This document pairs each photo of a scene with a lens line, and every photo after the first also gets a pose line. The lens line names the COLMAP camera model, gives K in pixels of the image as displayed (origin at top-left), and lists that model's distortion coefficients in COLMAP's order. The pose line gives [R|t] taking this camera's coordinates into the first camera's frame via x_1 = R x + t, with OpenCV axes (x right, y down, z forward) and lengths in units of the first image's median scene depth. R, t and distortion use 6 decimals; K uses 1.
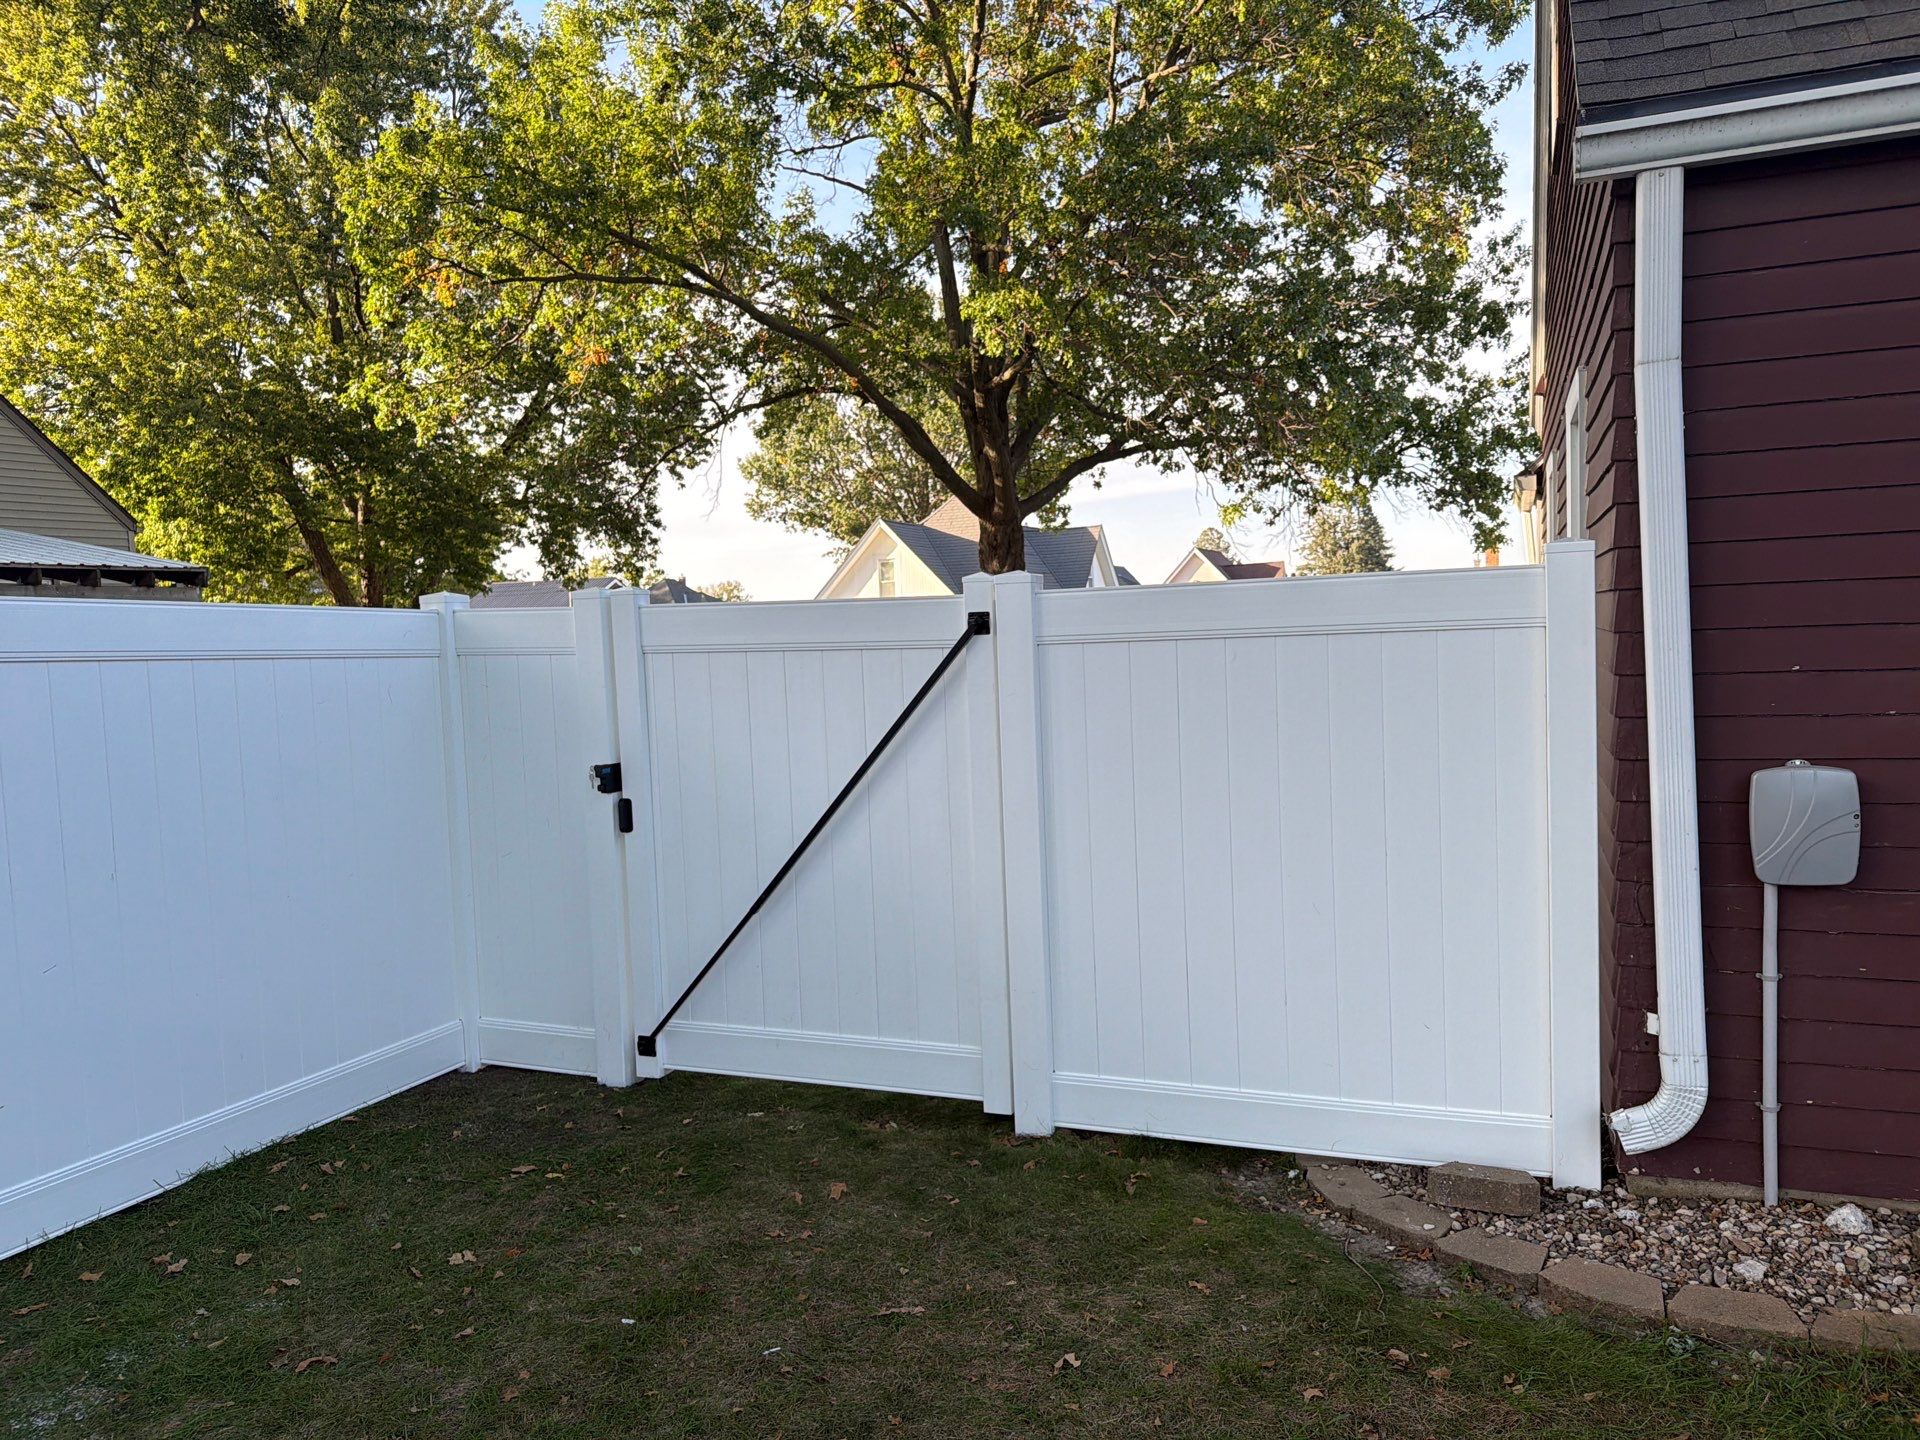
lens RADIAL K [[1363.2, 0, 970.4], [0, 1363.2, 718.3], [0, 0, 1]] dist [0.024581, -0.026323]
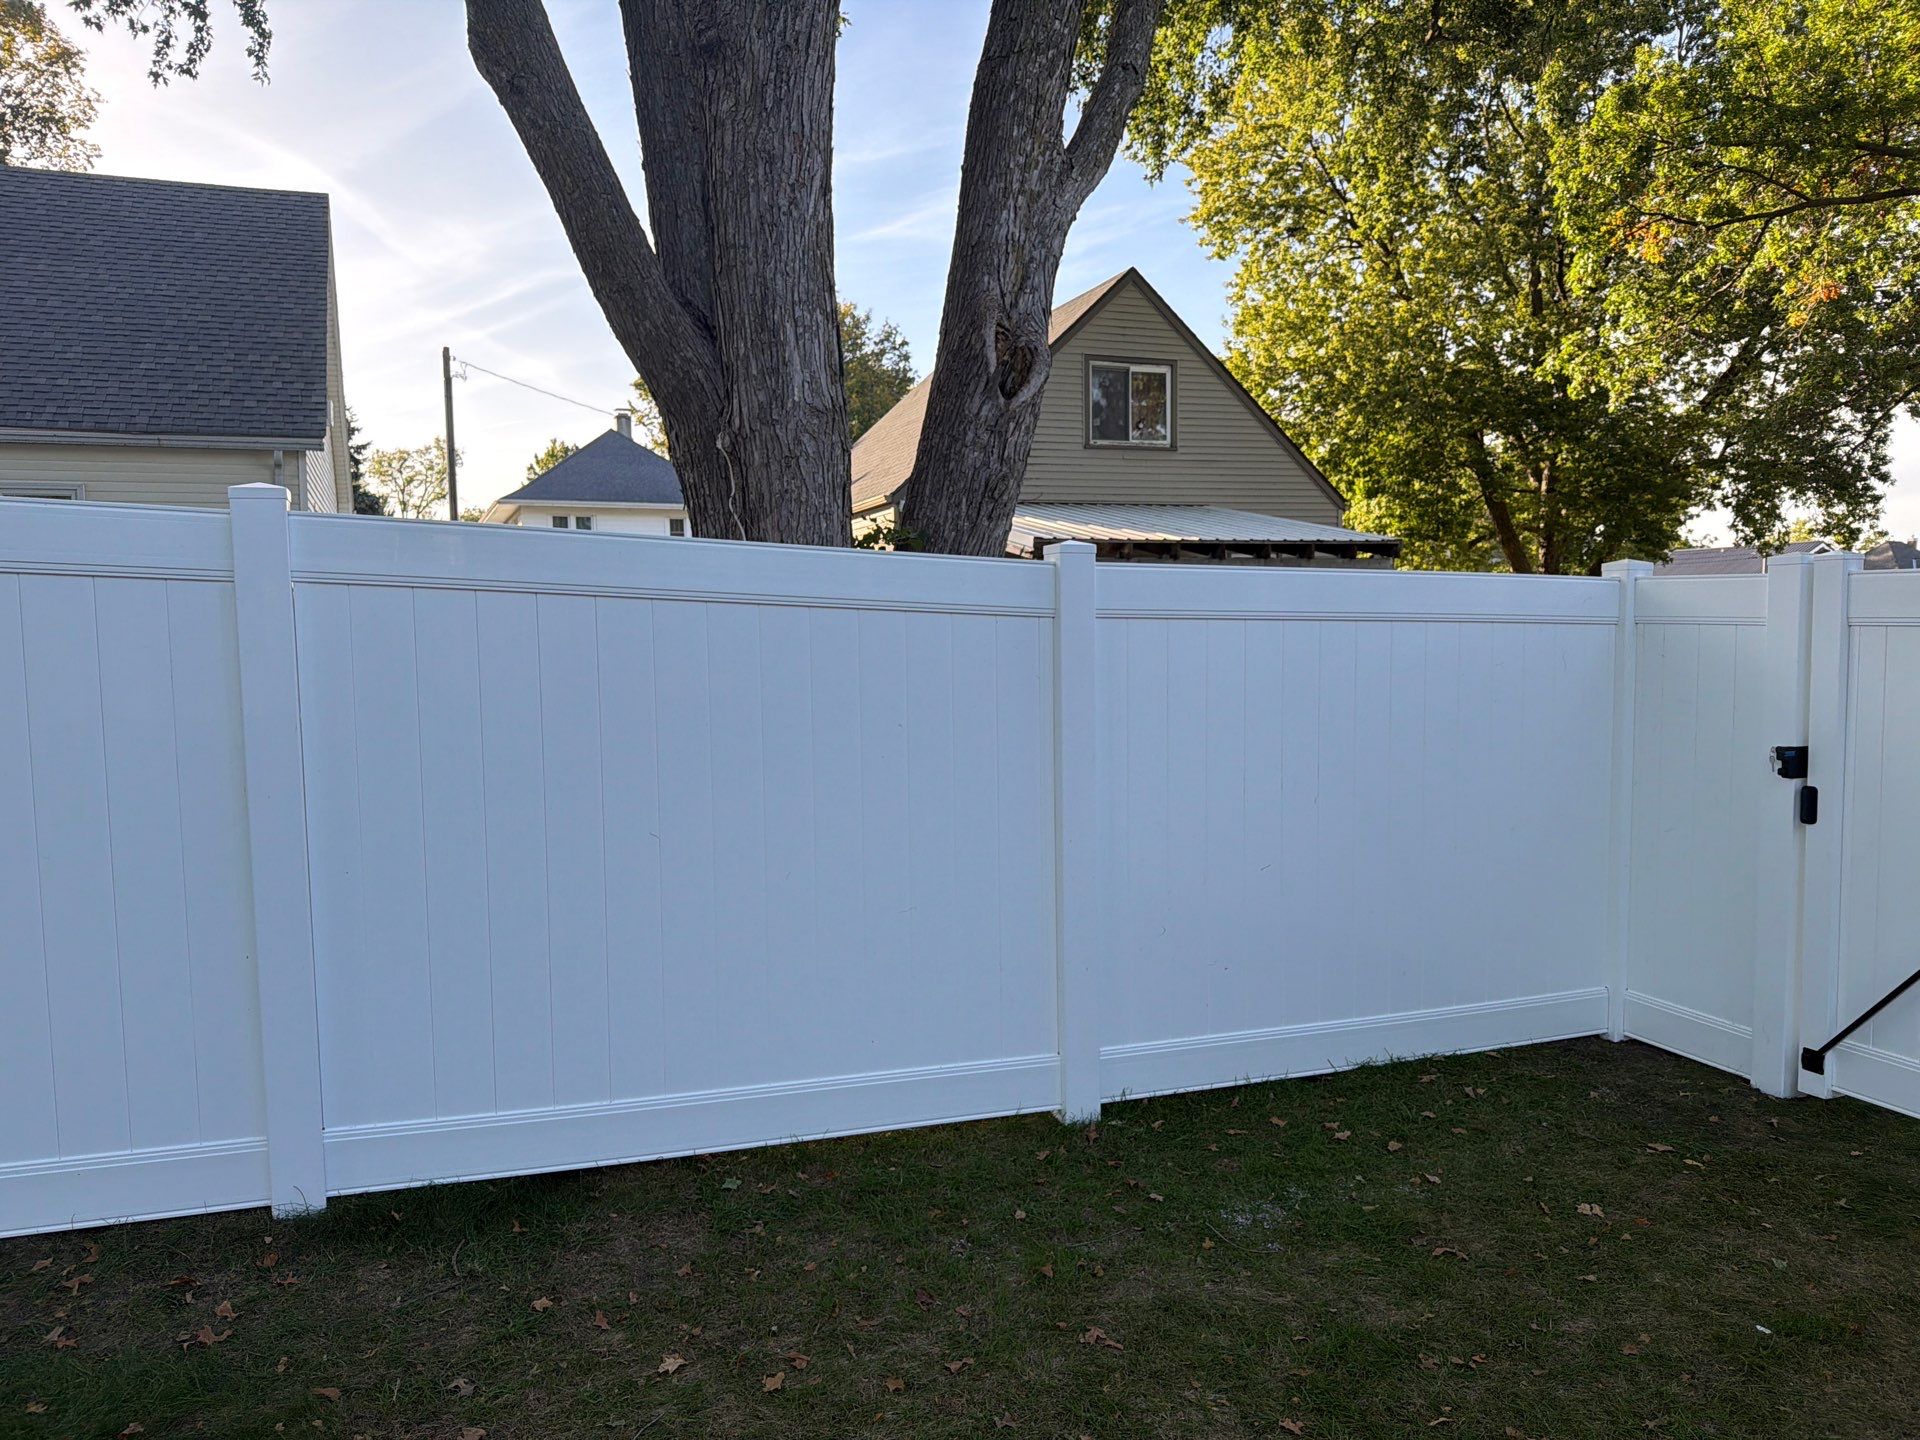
lens RADIAL K [[1363.2, 0, 970.4], [0, 1363.2, 718.3], [0, 0, 1]] dist [0.024581, -0.026323]
pose [[0.691023, 0.079599, -0.718437, 0.002806], [-0.063384, 0.996762, 0.049471, 0.000936], [0.720049, 0.011352, 0.693831, -0.008783]]
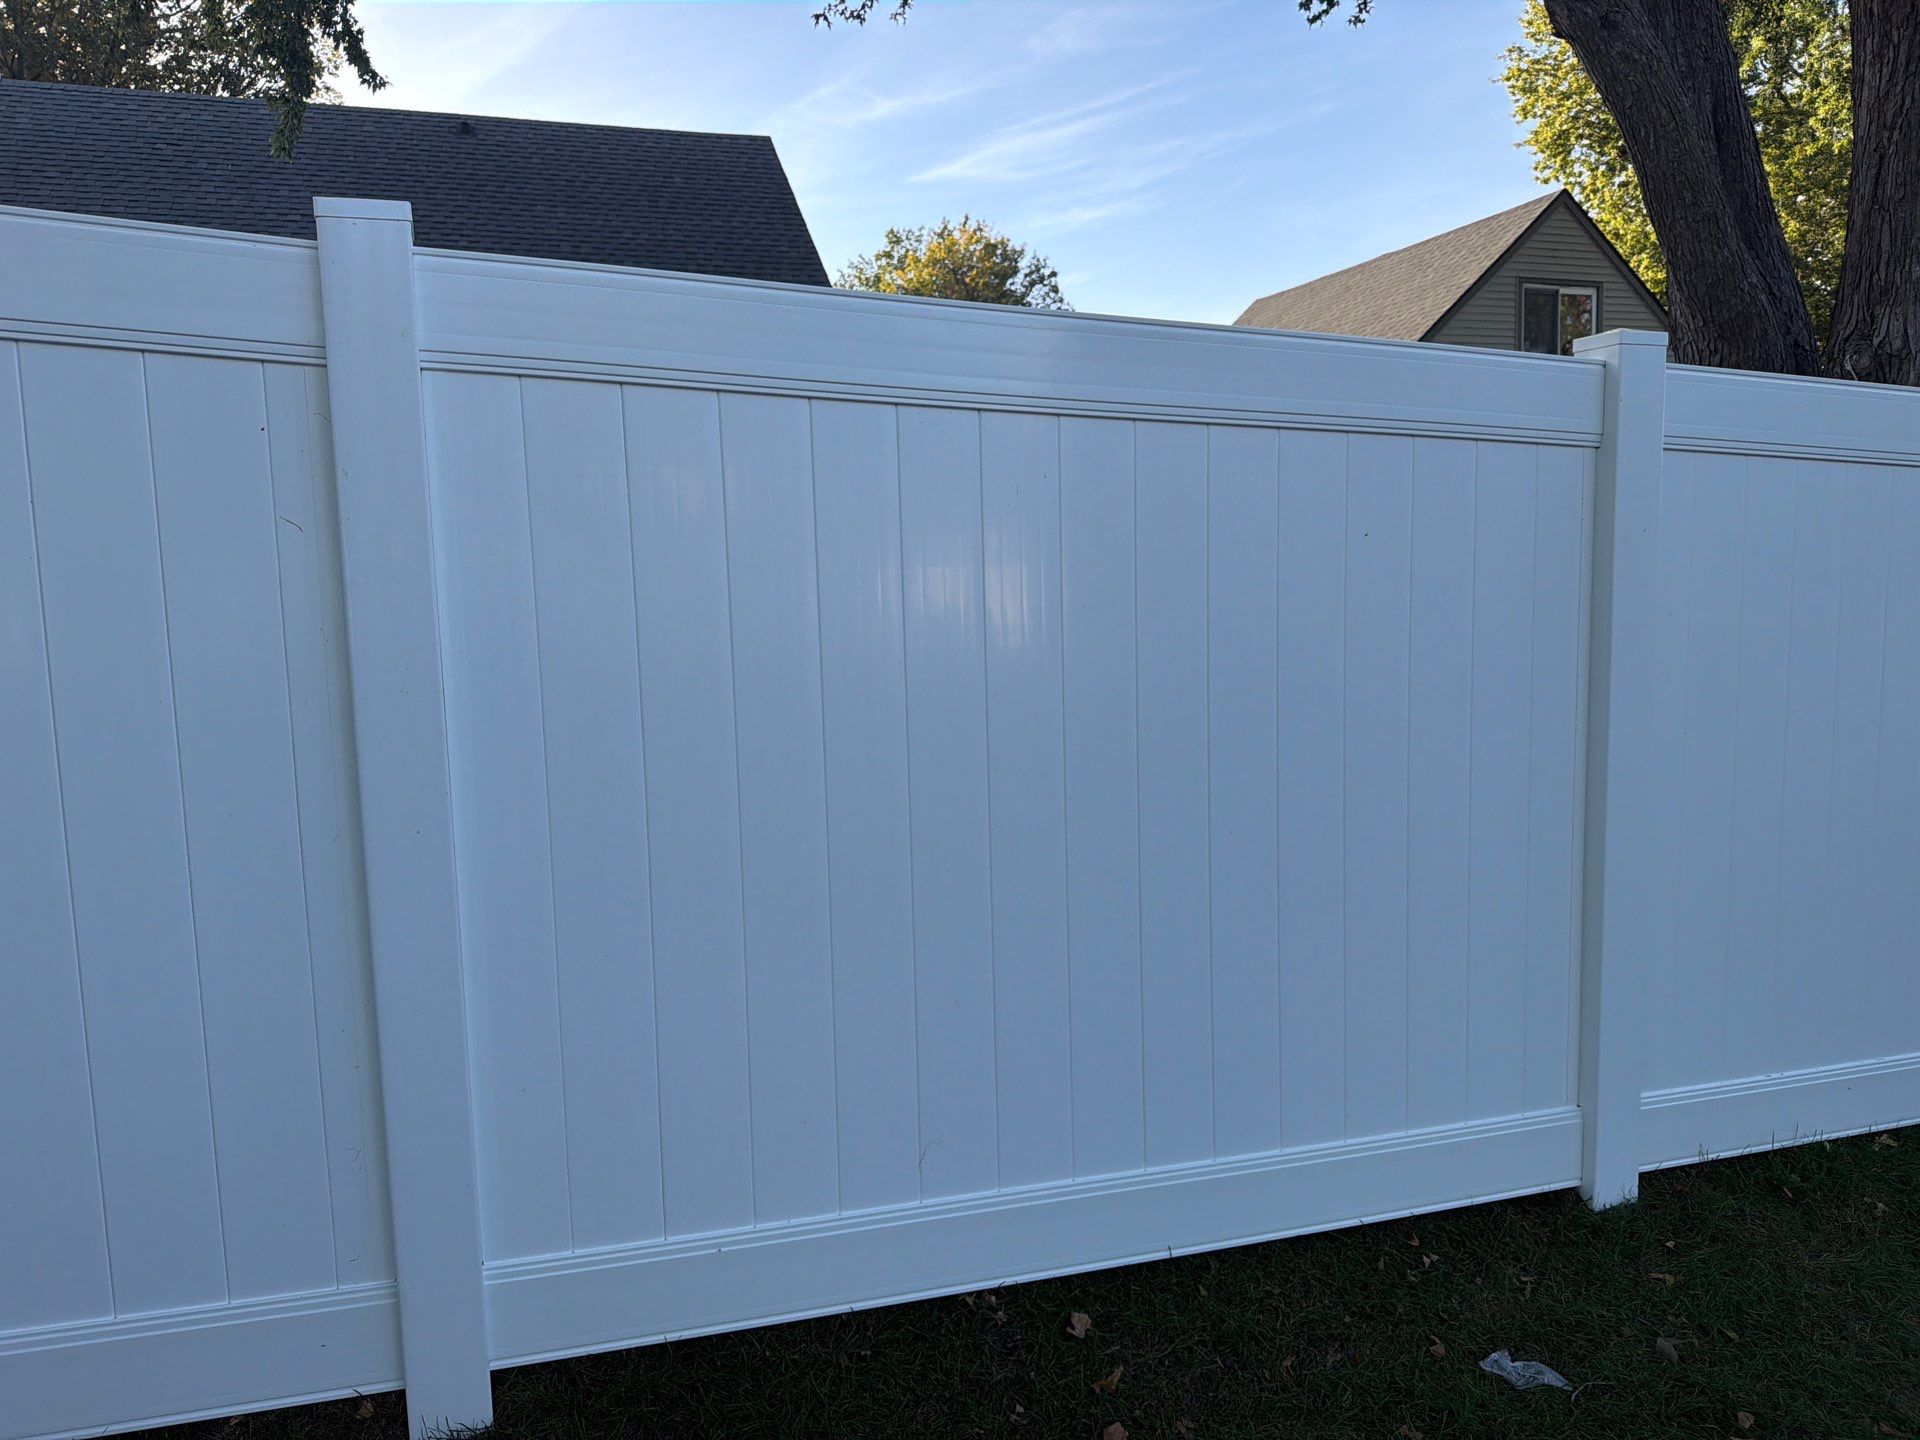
lens RADIAL K [[1363.2, 0, 970.4], [0, 1363.2, 718.3], [0, 0, 1]] dist [0.024581, -0.026323]
pose [[0.659274, 0.108039, -0.744101, -0.161943], [-0.052412, 0.993819, 0.097860, 0.019995], [0.750074, -0.025517, 0.660861, -0.217195]]
